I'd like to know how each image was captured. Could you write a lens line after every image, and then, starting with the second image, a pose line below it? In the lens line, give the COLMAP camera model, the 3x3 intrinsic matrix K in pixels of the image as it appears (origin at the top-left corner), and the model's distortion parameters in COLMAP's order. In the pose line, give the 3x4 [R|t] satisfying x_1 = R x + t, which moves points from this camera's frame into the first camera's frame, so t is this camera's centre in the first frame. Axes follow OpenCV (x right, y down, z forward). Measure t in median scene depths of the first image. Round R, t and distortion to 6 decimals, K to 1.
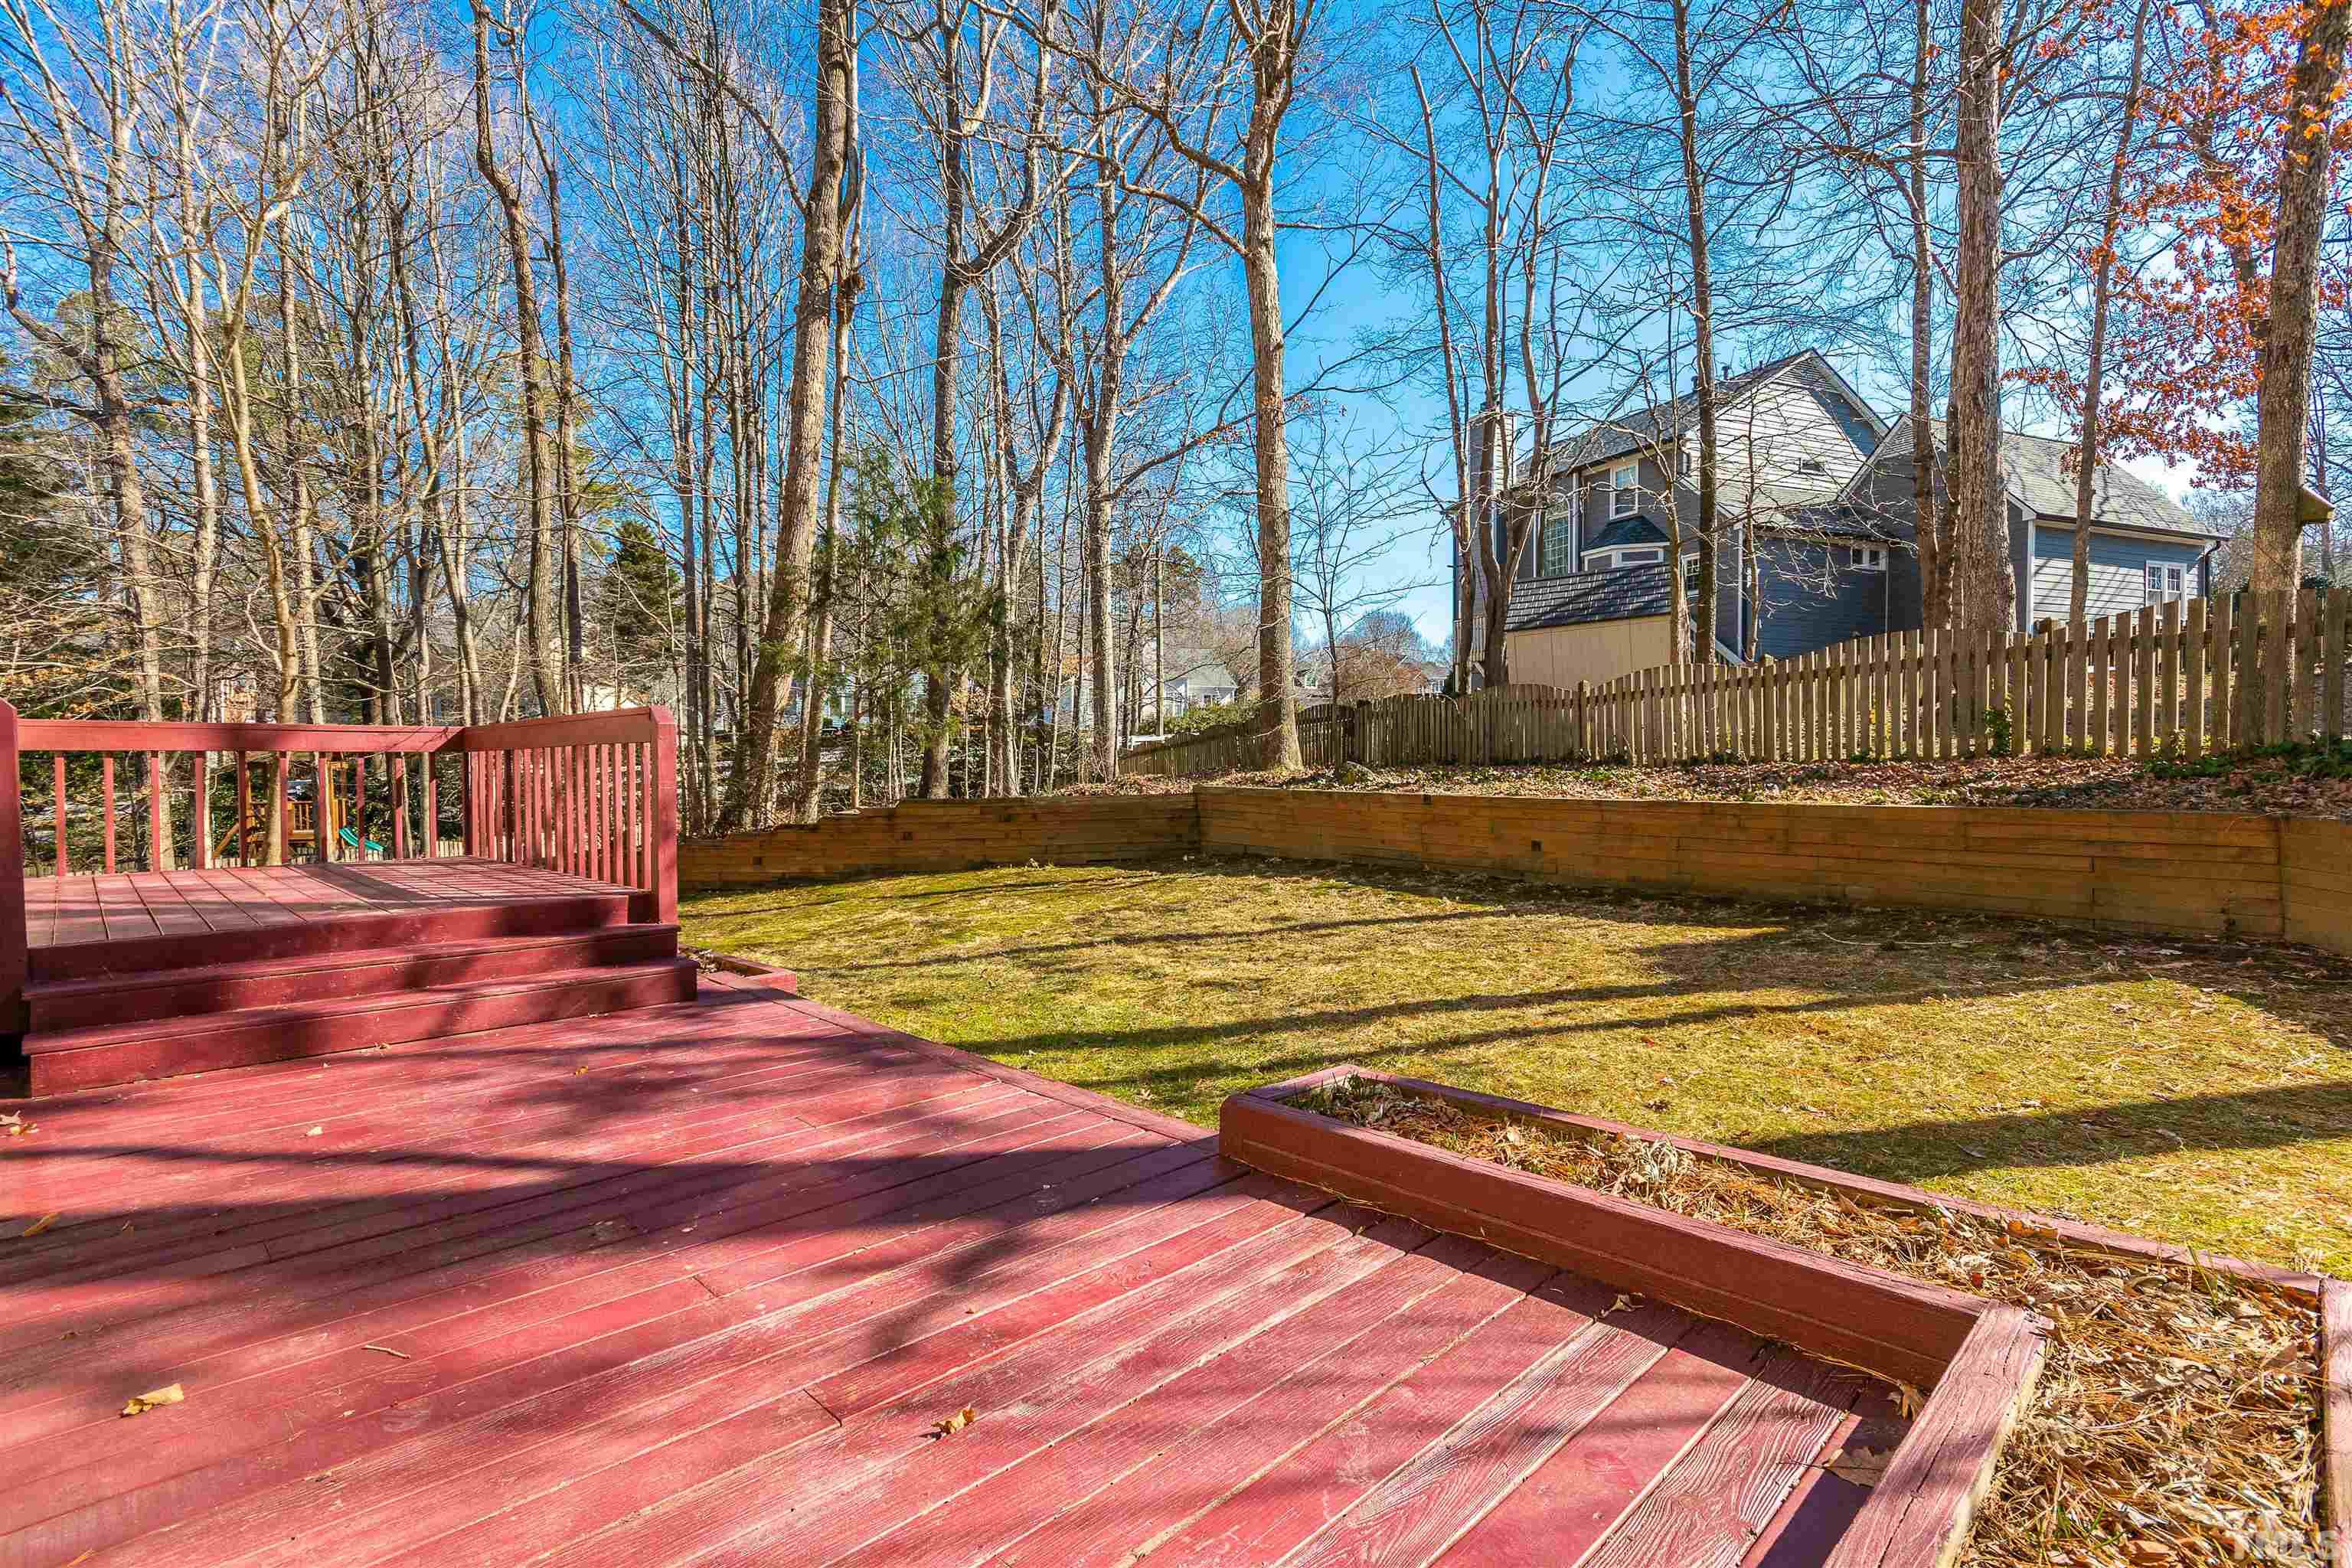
lens RADIAL K [[1116.0, 0, 1170.9], [0, 1116.0, 787.3], [0, 0, 1]] dist [0.013110, 0.000056]
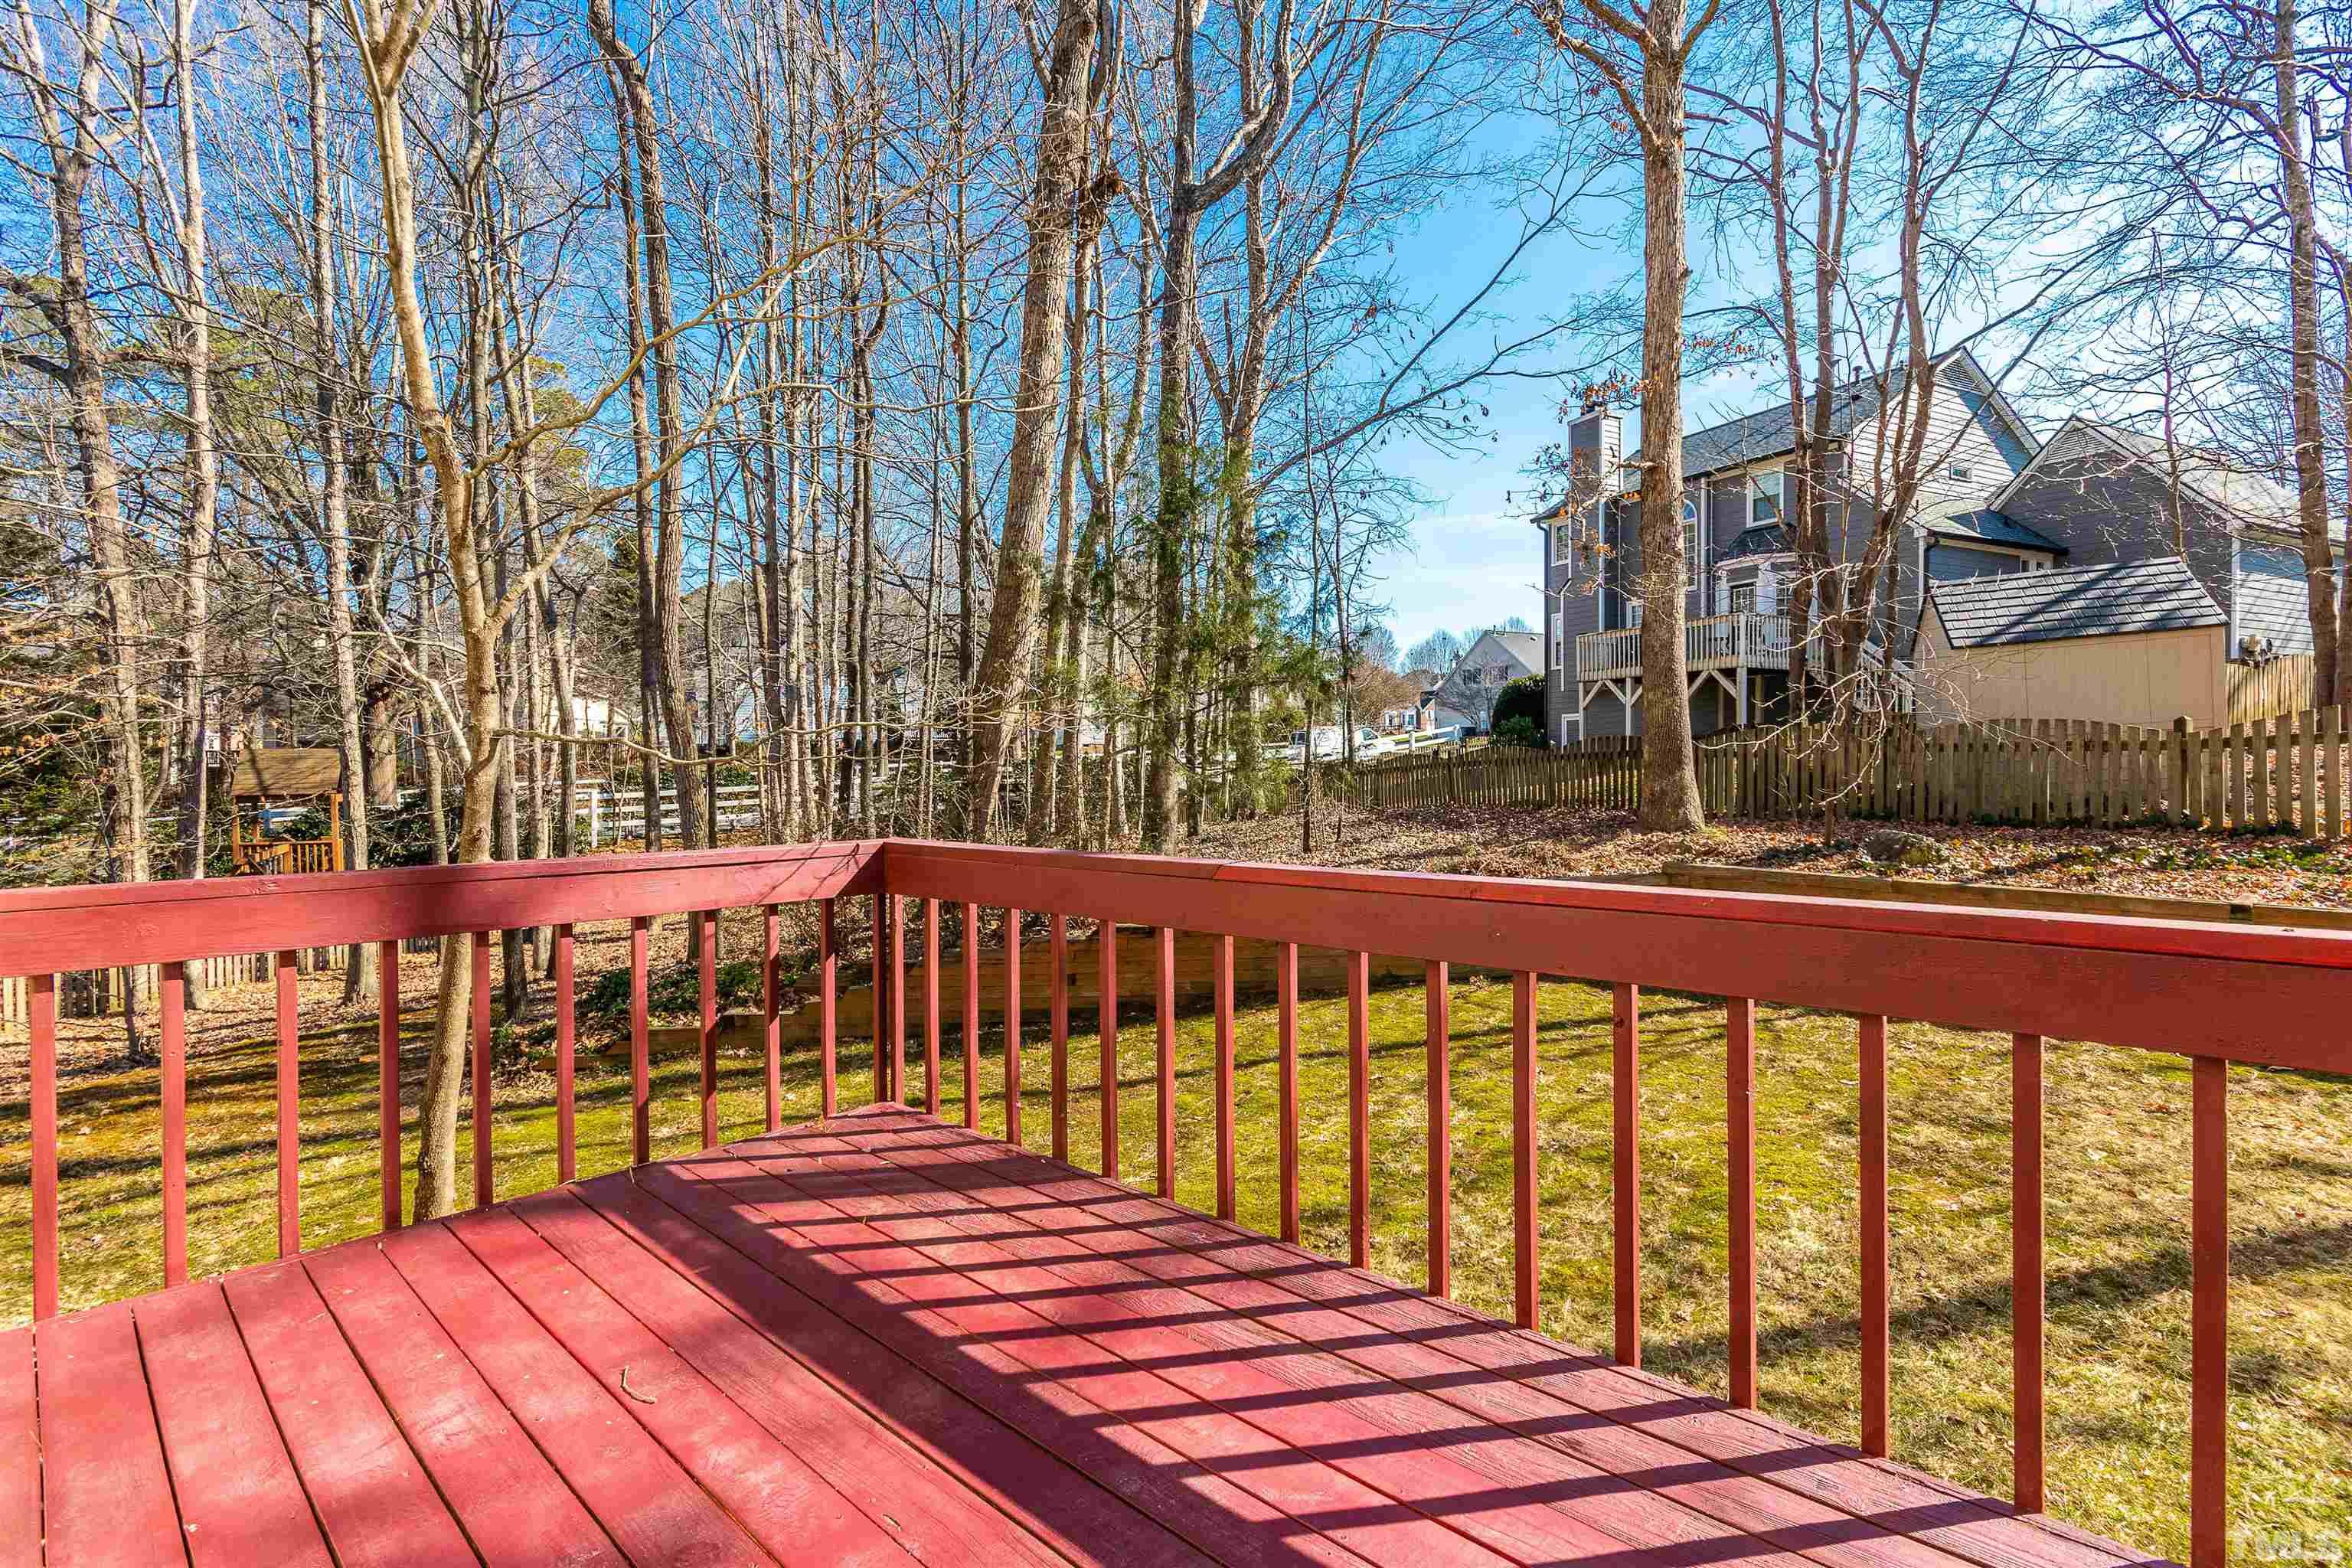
lens RADIAL K [[1083.0, 0, 1176.0], [0, 1083.0, 784.0], [0, 0, 1]] dist [0.001361, -0.000015]
pose [[0.998805, -0.001554, 0.048856, -0.221571], [0.002035, 0.999950, -0.009808, -0.031087], [-0.048839, 0.009895, 0.998758, 0.220014]]
